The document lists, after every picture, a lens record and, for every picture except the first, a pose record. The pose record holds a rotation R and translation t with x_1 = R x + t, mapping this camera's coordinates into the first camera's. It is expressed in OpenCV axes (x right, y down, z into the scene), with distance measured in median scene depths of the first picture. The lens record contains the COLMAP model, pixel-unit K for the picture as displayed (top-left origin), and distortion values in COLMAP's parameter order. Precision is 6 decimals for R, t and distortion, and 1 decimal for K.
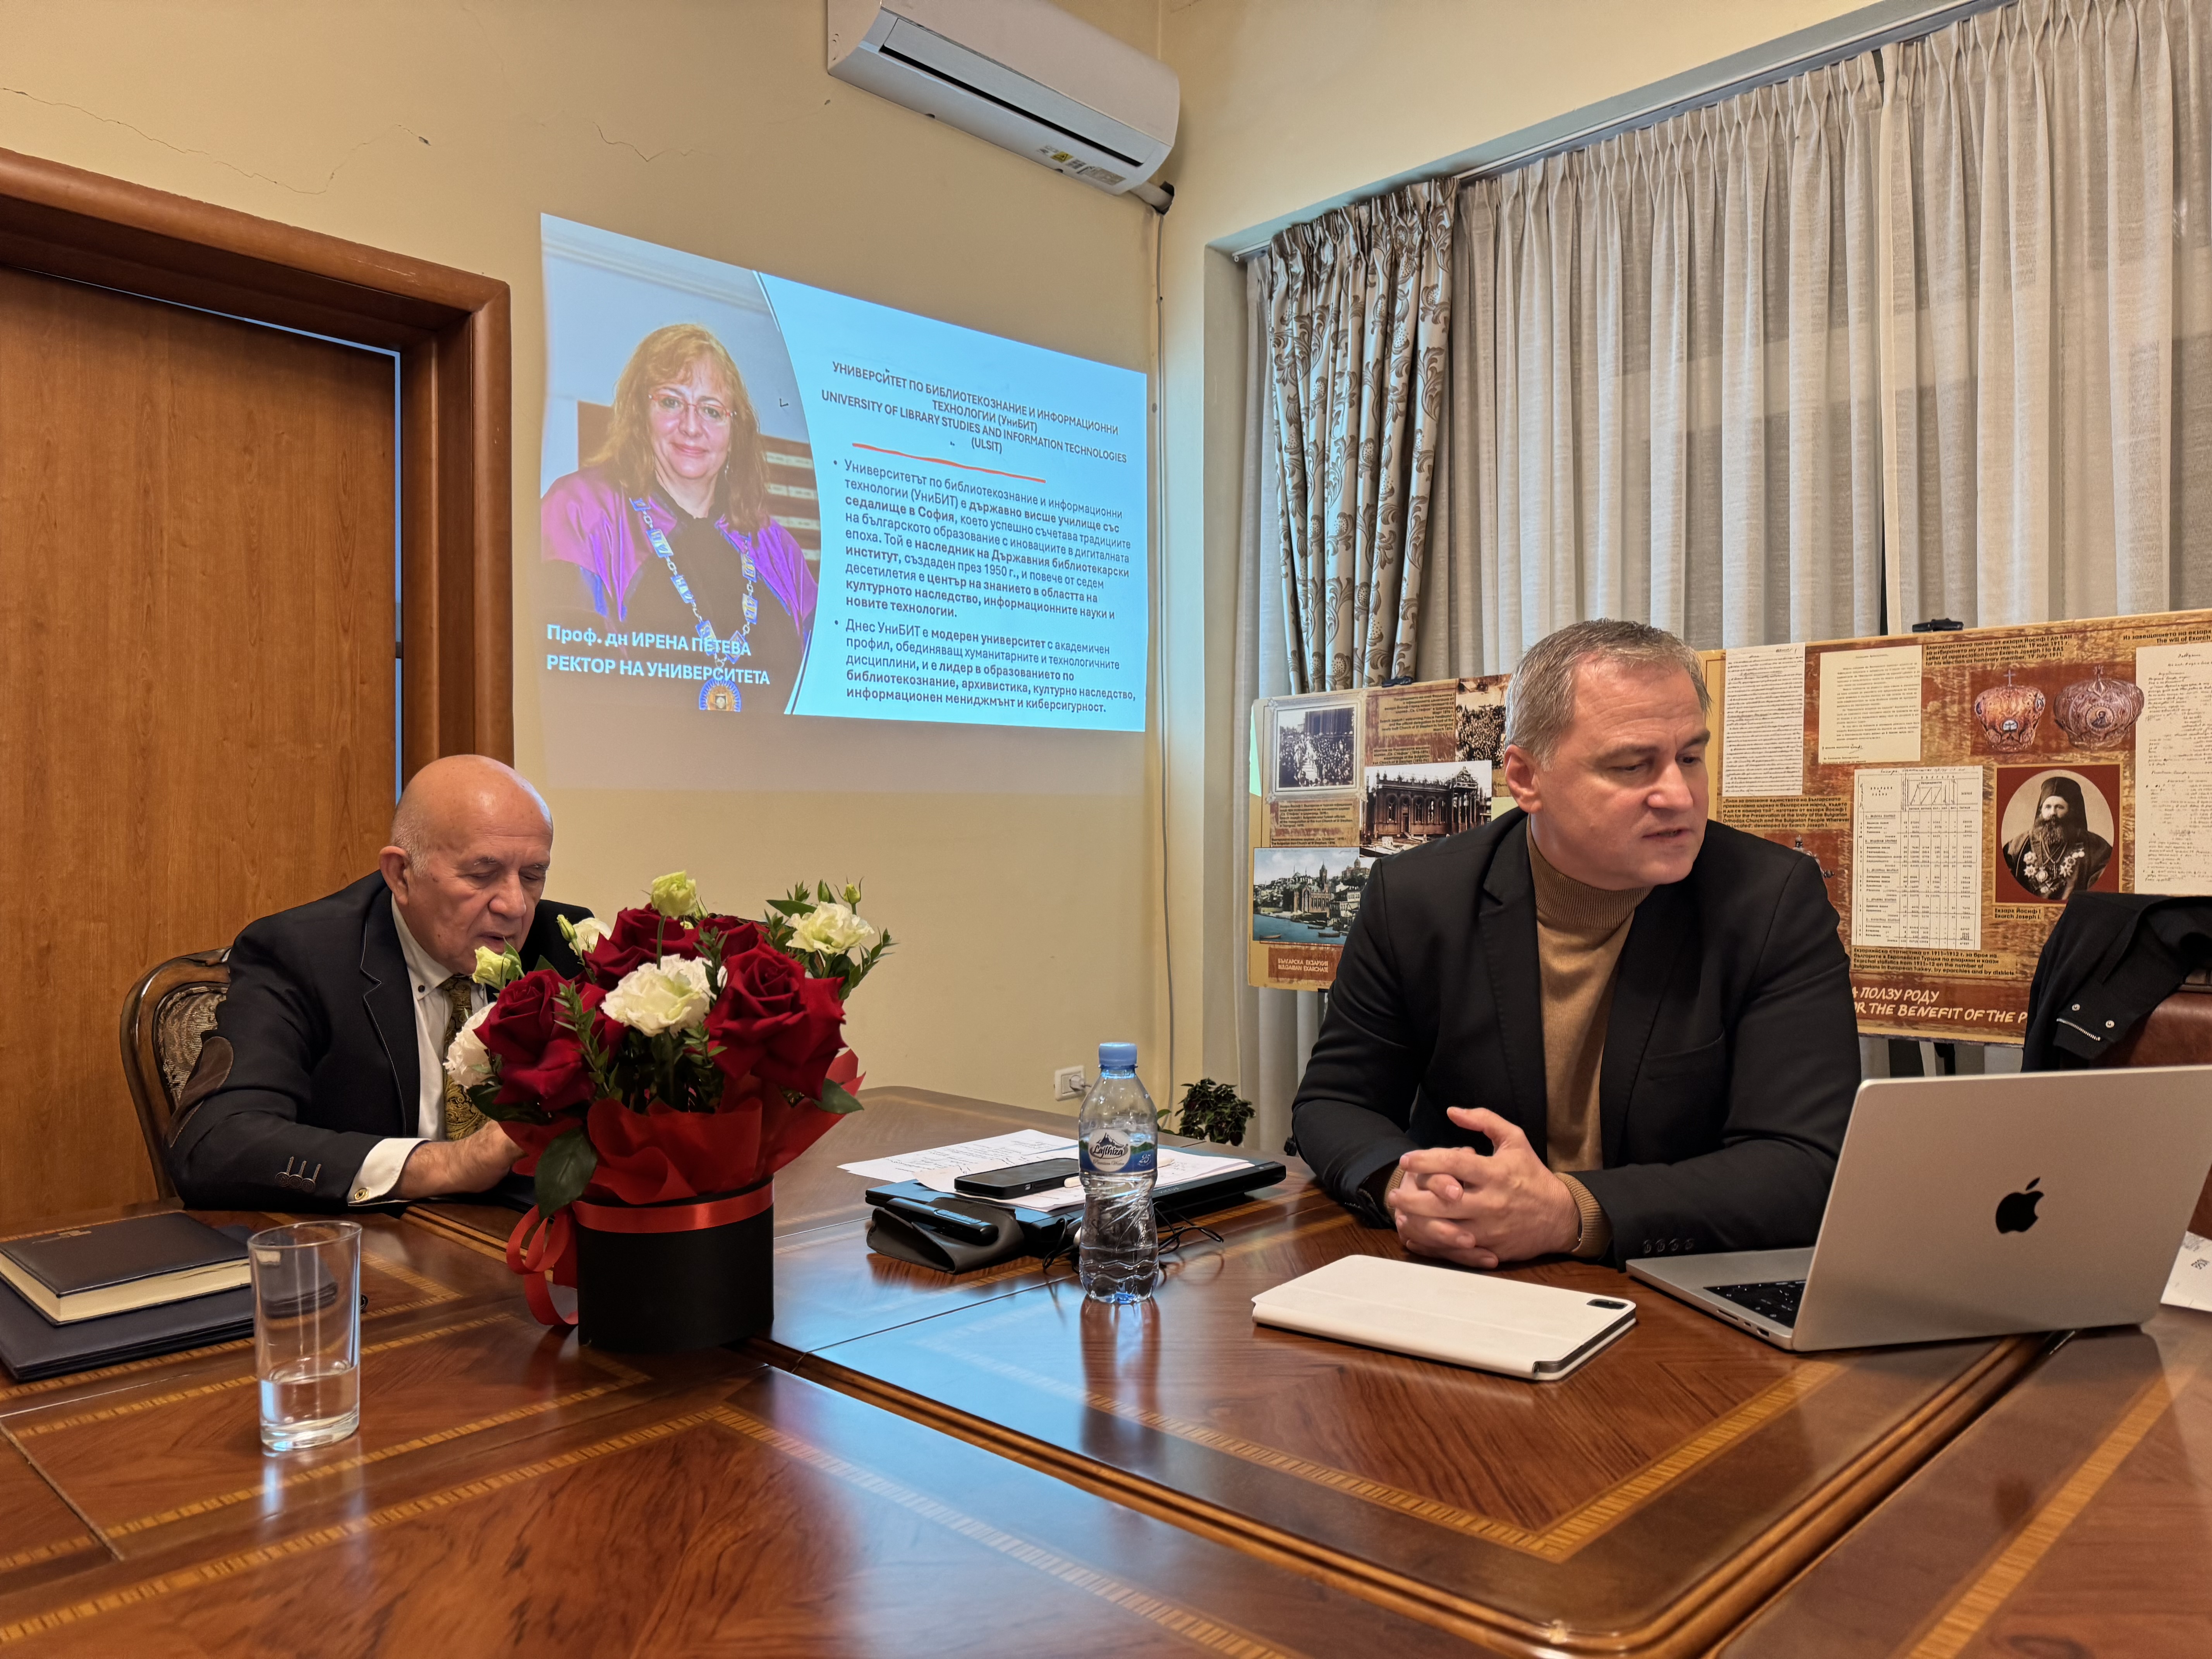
lens RADIAL K [[1546.5, 0, 1057.2], [0, 1546.5, 827.9], [0, 0, 1]] dist [0.145528, -0.198351]
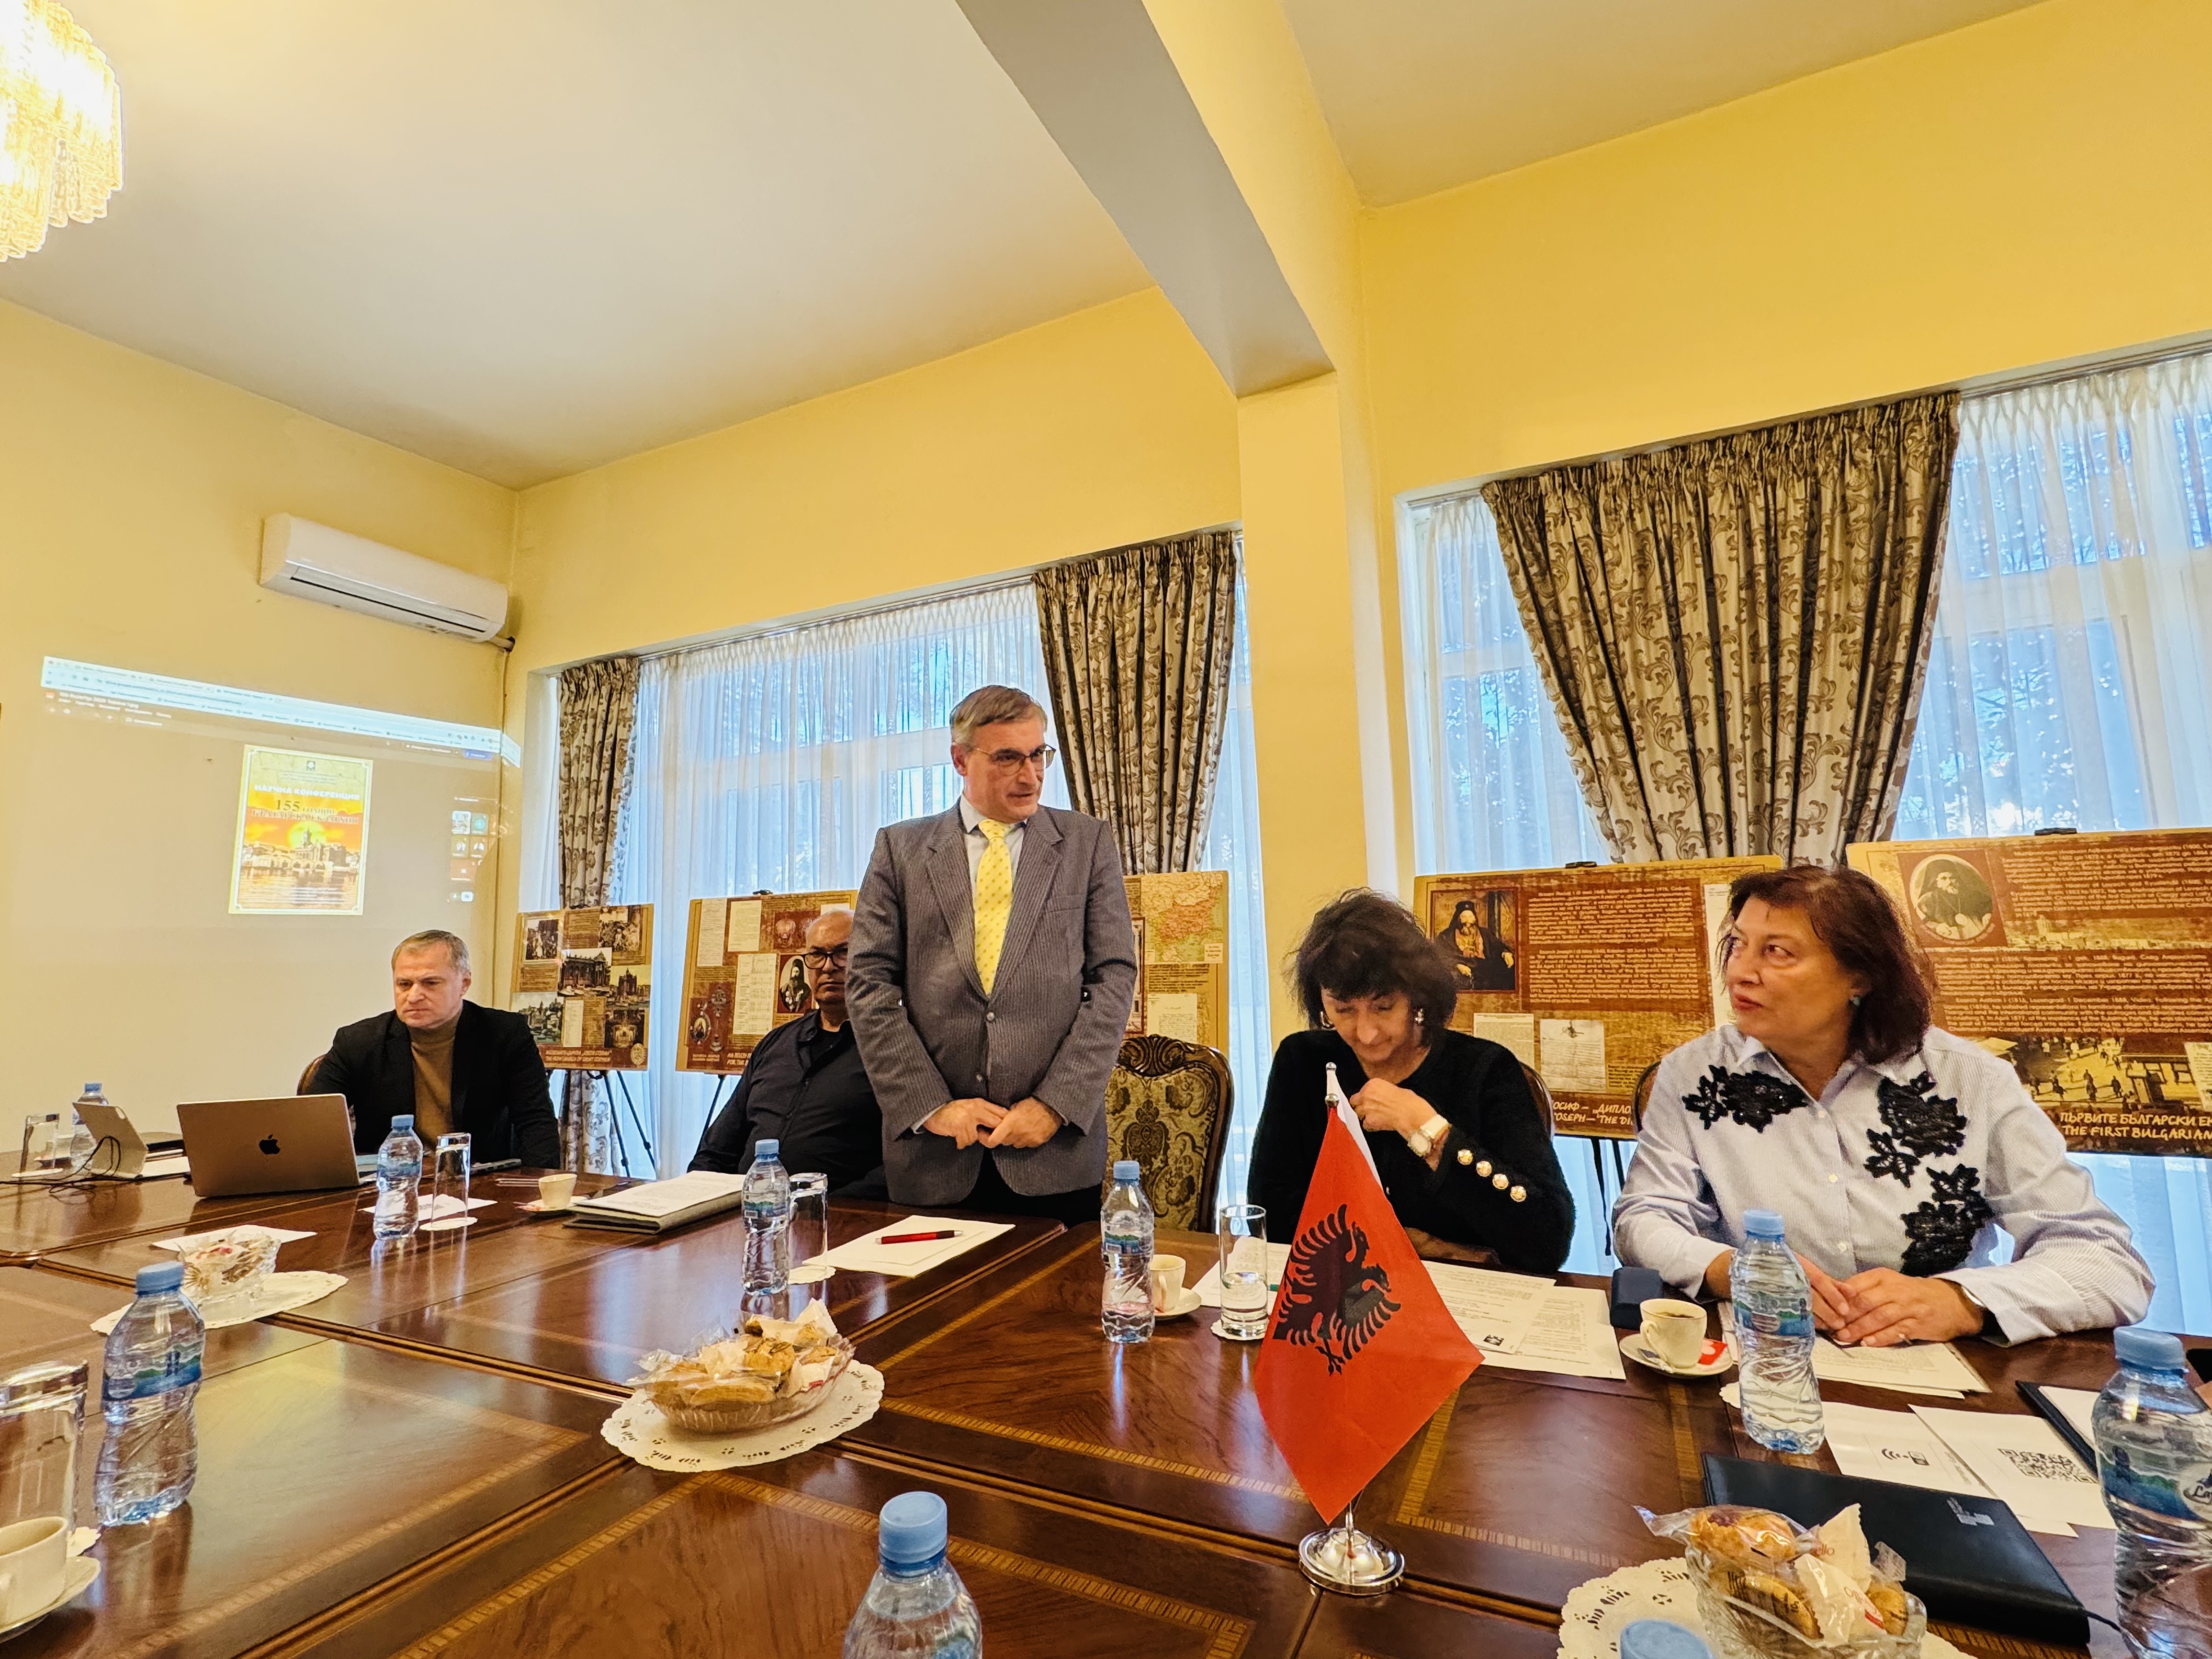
lens RADIAL K [[1029.0, 0, 1106.0], [0, 1029.0, 829.5], [0, 0, 1]] dist [-0.002117, 0.000007]
pose [[0.943636, 0.021217, 0.330304, 0.418415], [0.017322, 0.993410, -0.113297, -0.031660], [-0.330531, 0.112633, 0.937050, -0.457655]]
